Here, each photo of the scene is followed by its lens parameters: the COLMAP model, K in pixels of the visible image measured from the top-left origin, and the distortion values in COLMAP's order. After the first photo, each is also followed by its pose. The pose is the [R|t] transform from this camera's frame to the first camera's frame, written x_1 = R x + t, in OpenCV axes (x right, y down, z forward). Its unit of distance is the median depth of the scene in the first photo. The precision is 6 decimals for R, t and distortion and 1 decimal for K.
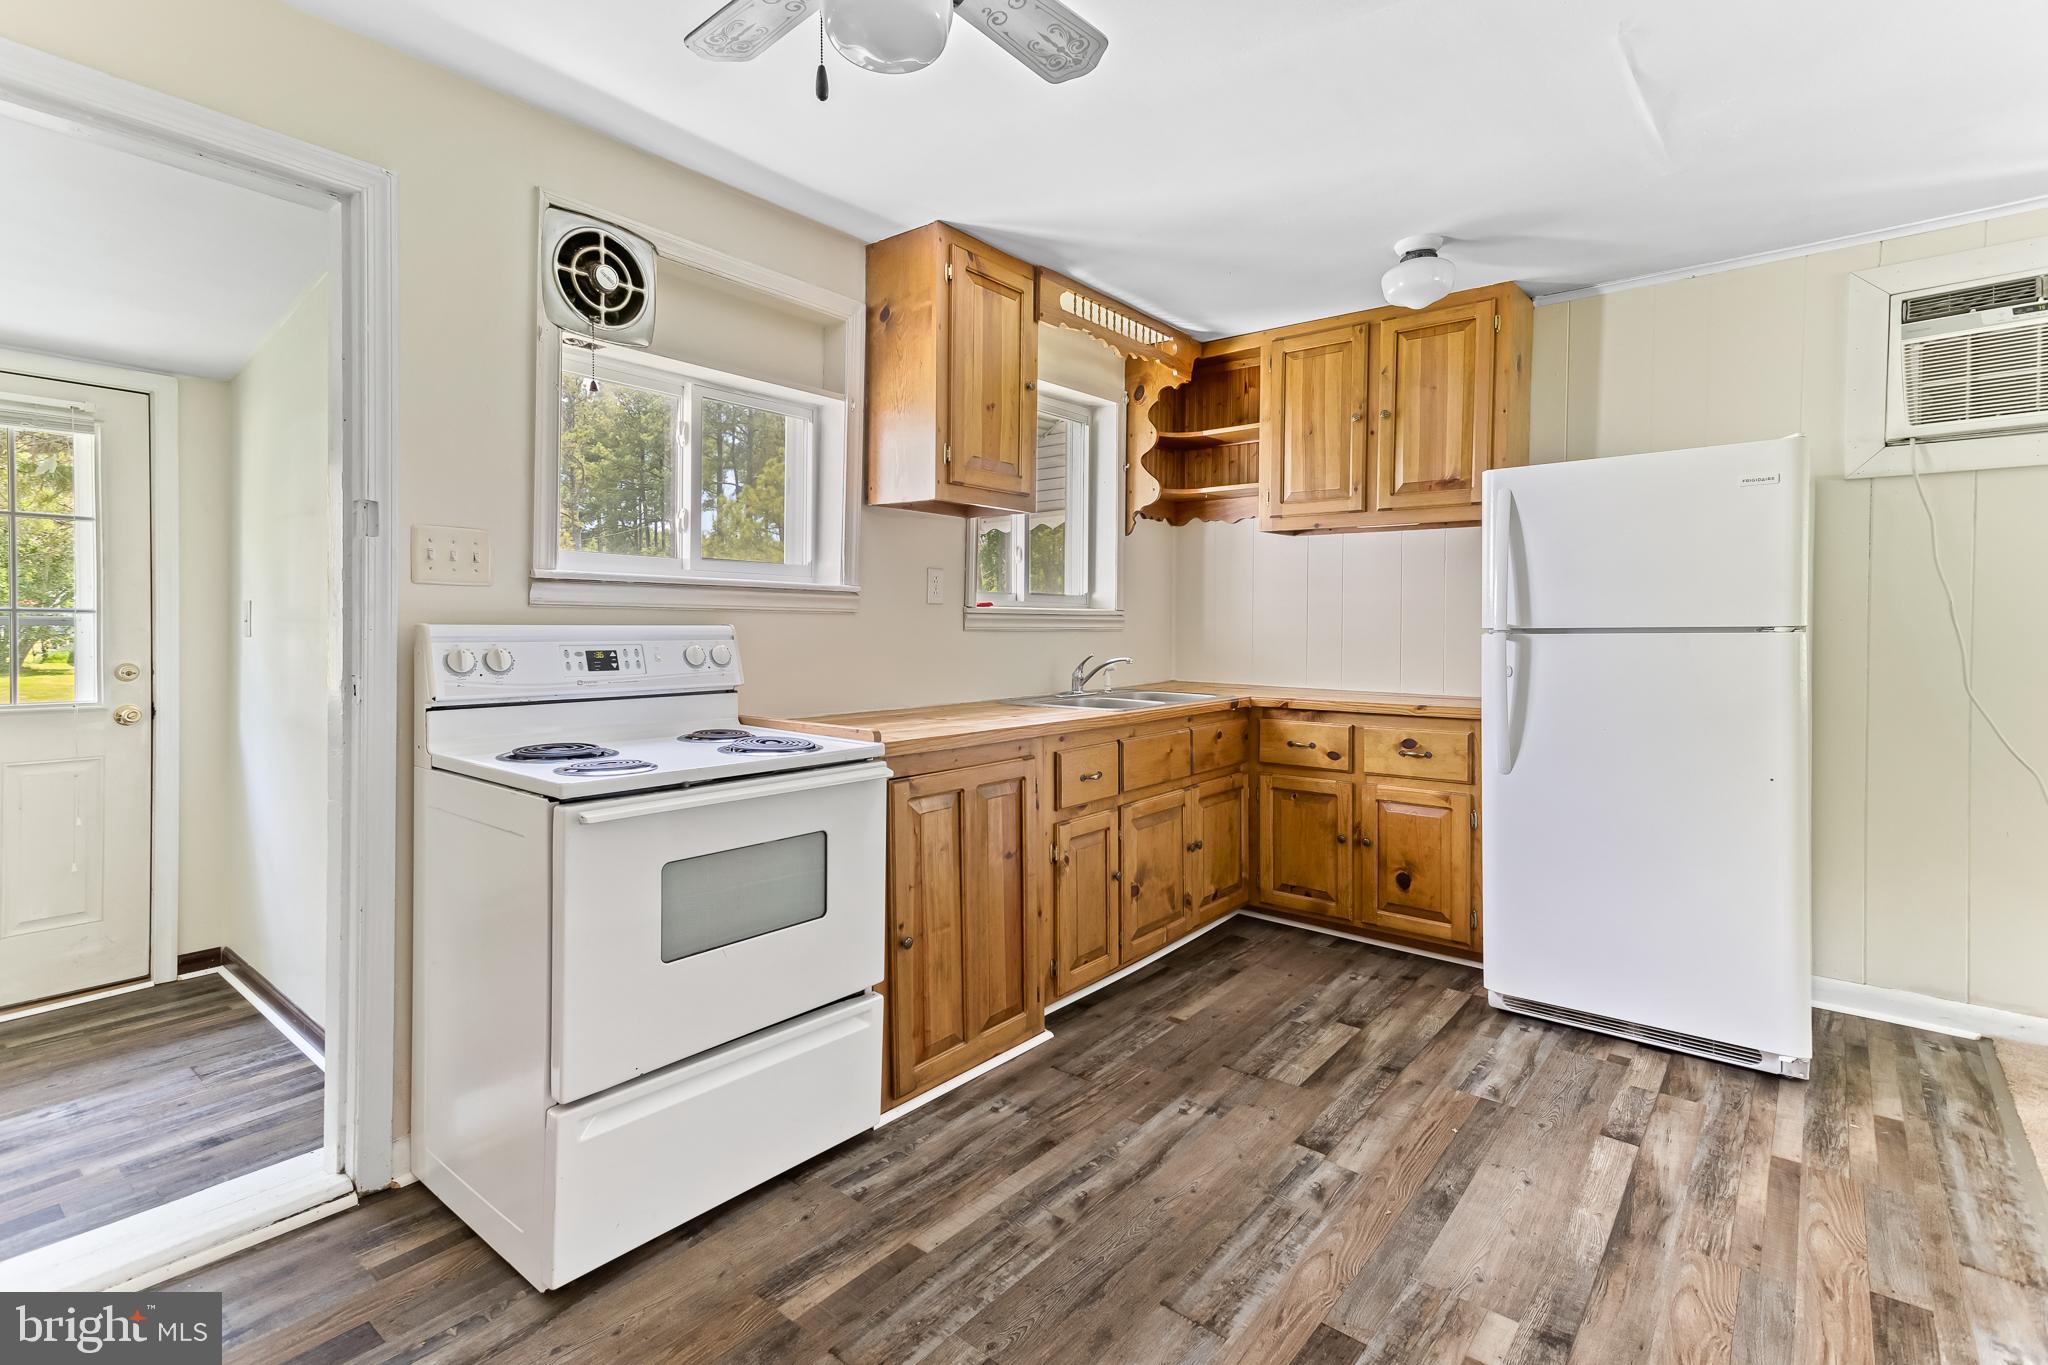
lens RADIAL K [[988.3, 0, 1002.7], [0, 988.3, 625.6], [0, 0, 1]] dist [0.018389, 0.000923]
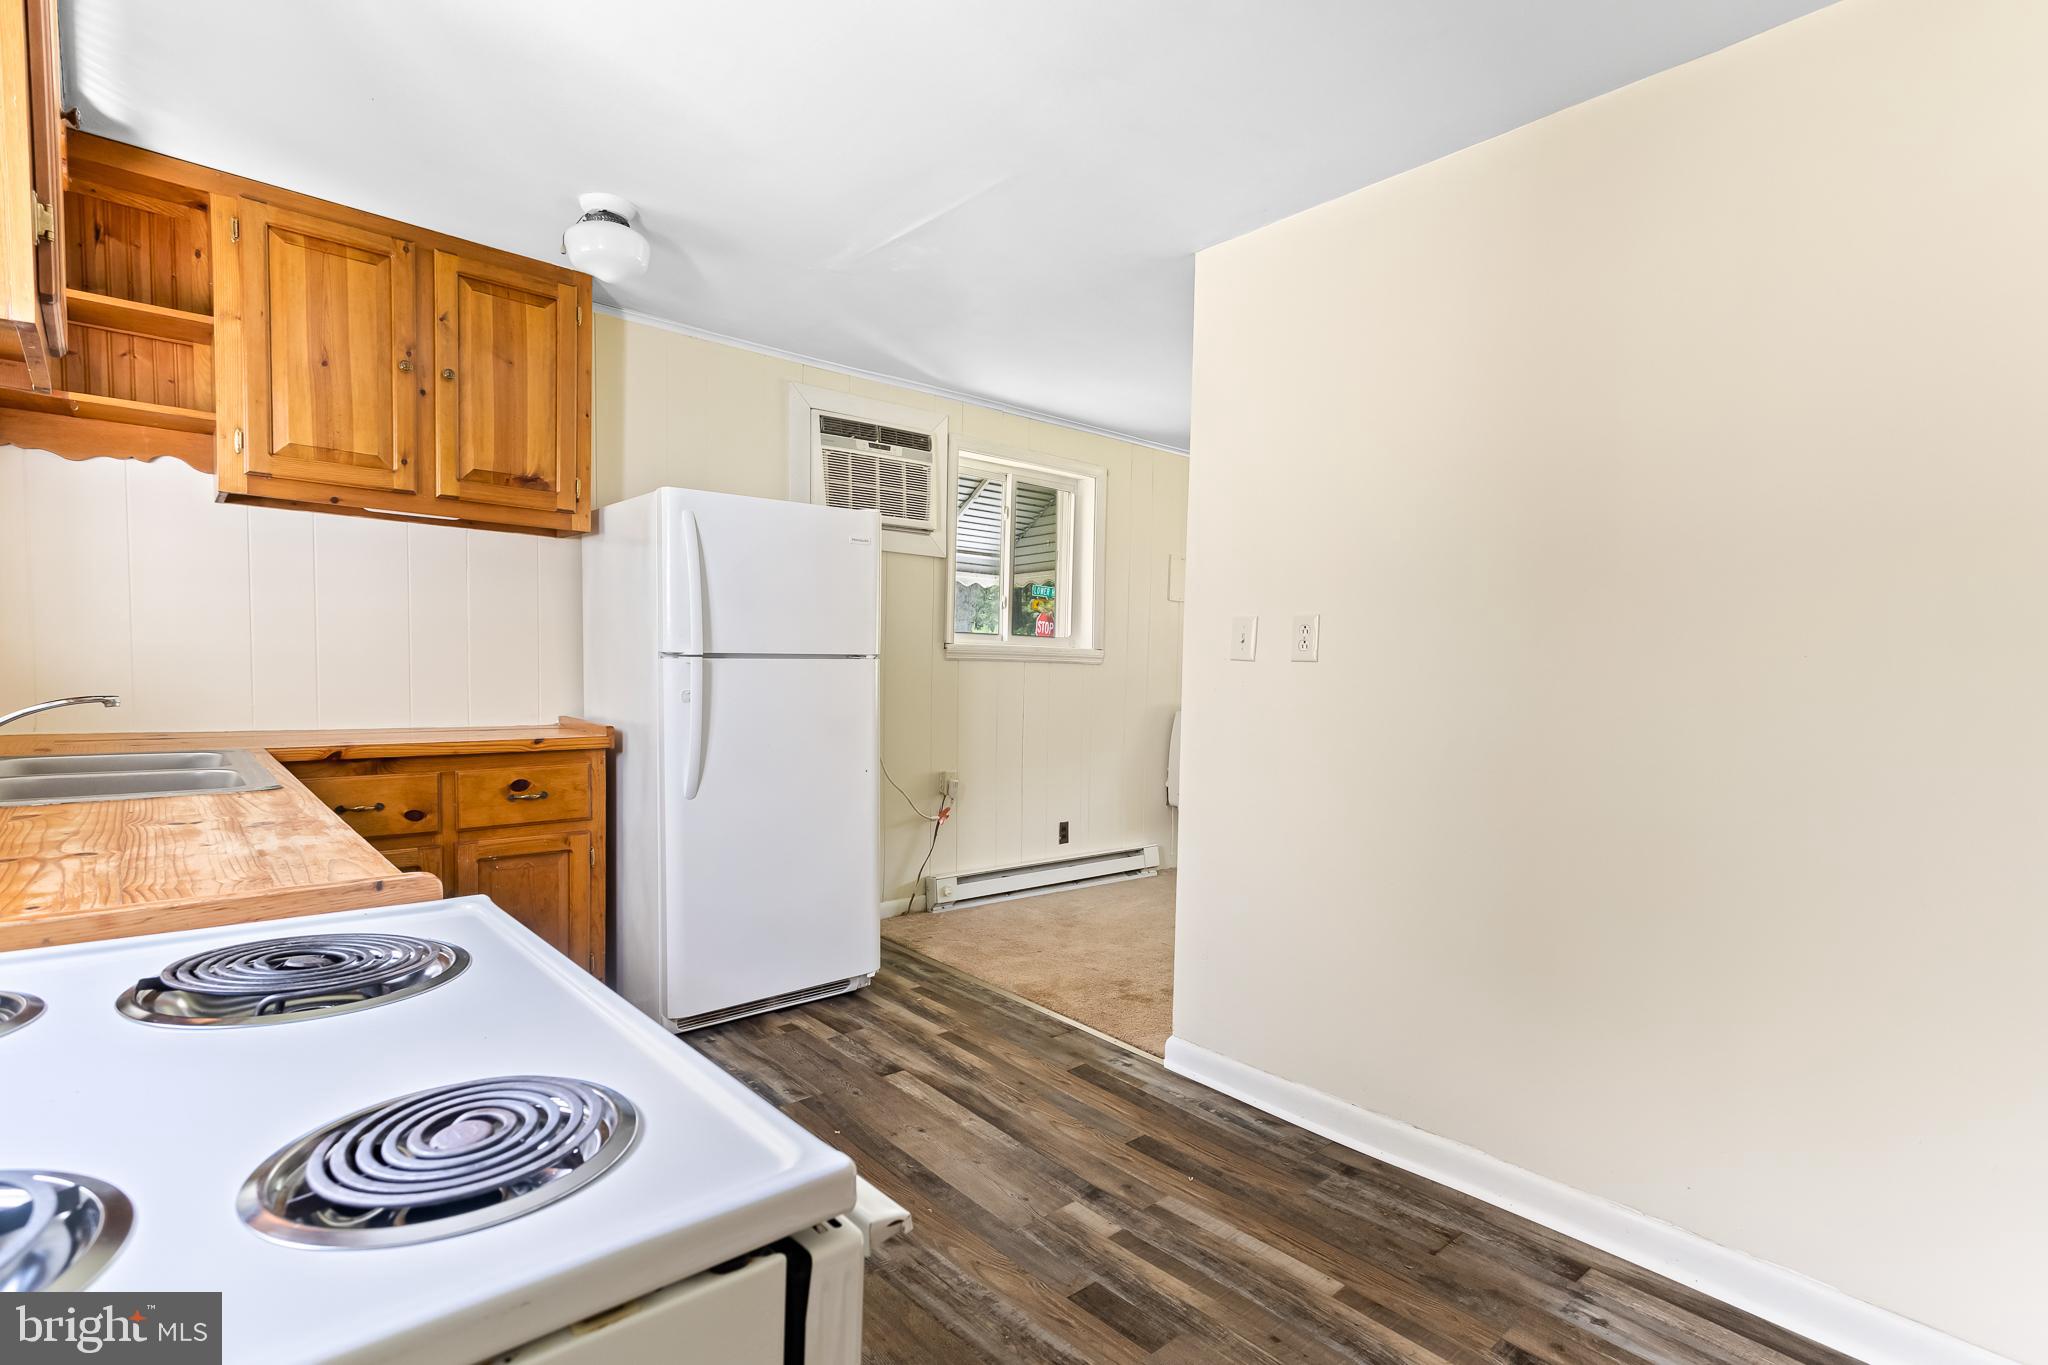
lens RADIAL K [[988.3, 0, 1035.2], [0, 988.3, 703.4], [0, 0, 1]] dist [0.018389, 0.000923]
pose [[0.135913, -0.043152, 0.989781, -0.507692], [-0.023314, 0.998635, 0.046739, -0.001030], [-0.990446, -0.029428, 0.134722, 0.626894]]
